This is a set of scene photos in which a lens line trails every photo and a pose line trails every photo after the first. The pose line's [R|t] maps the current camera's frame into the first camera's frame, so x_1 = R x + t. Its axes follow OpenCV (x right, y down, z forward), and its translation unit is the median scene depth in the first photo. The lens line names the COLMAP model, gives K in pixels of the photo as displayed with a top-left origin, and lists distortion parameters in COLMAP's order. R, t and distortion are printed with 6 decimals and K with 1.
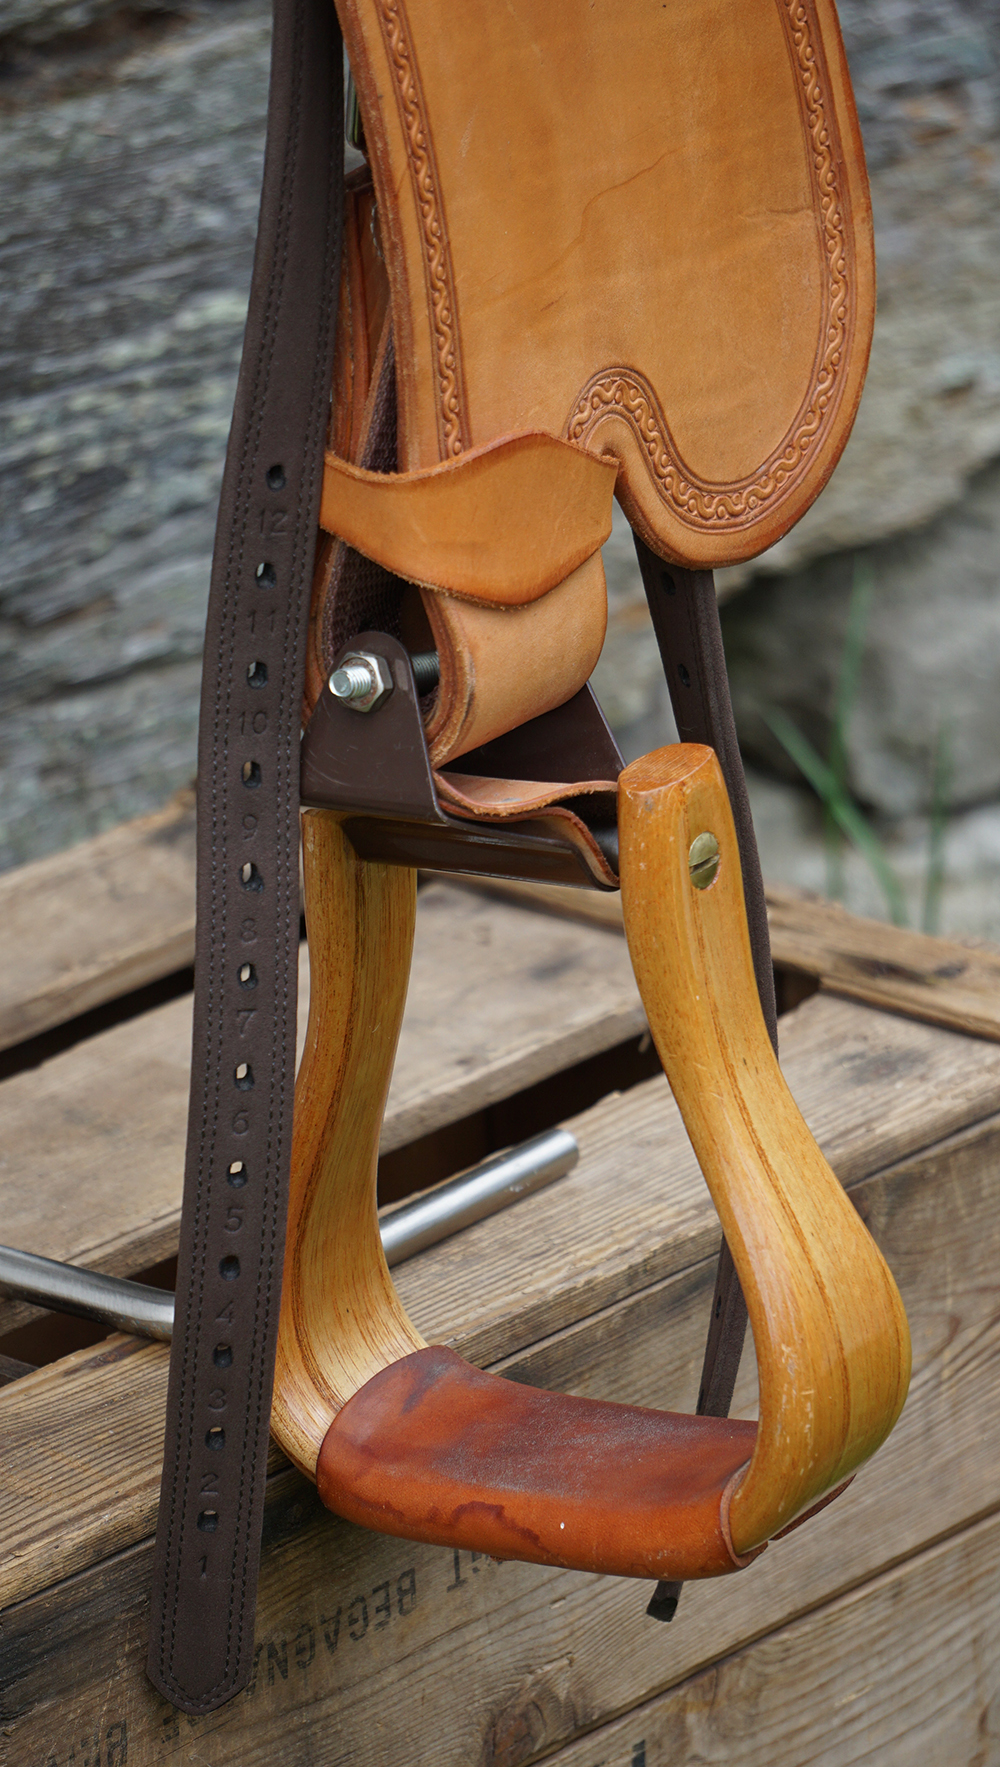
lens RADIAL K [[11161.4, 0, 503.3], [0, 11161.4, 893.3], [0, 0, 1]] dist [2.700409, 0.000000]
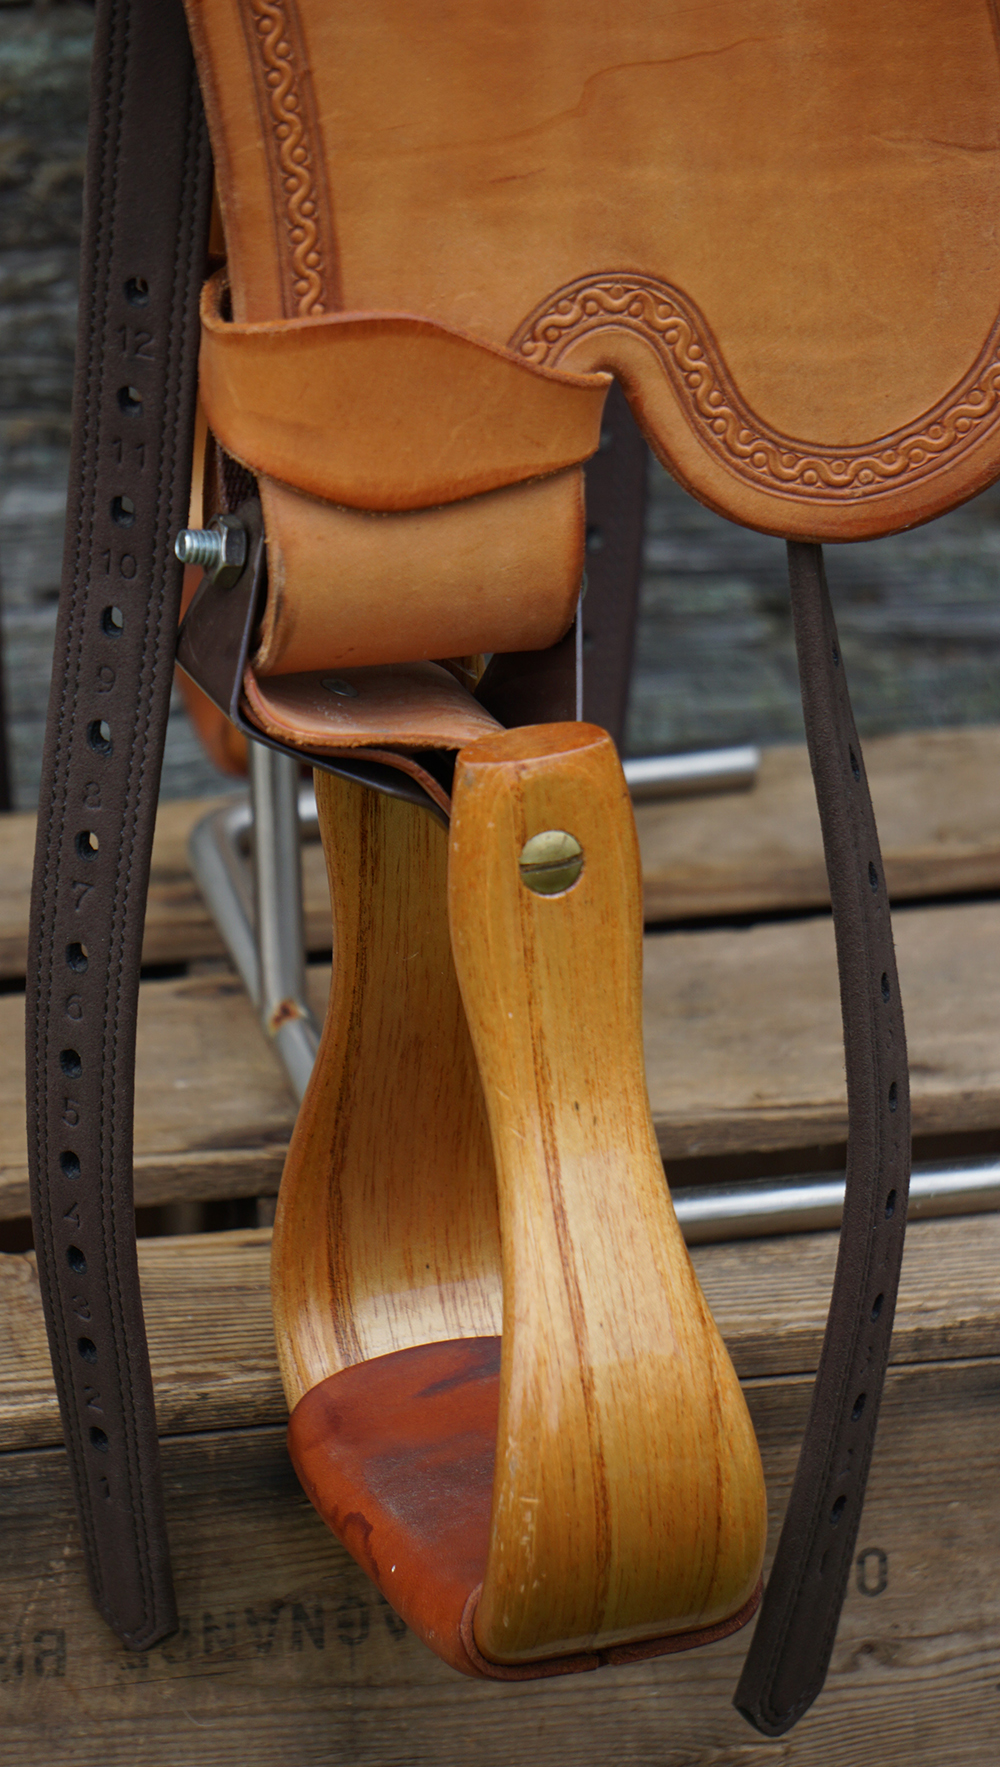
lens RADIAL K [[11161.4, 0, 504.0], [0, 11161.4, 876.0], [0, 0, 1]] dist [2.700409, 0.000000]
pose [[0.763695, 0.272424, -0.585282, 0.506436], [-0.236180, 0.961653, 0.139434, -0.118071], [0.600823, 0.031747, 0.798751, 0.316983]]
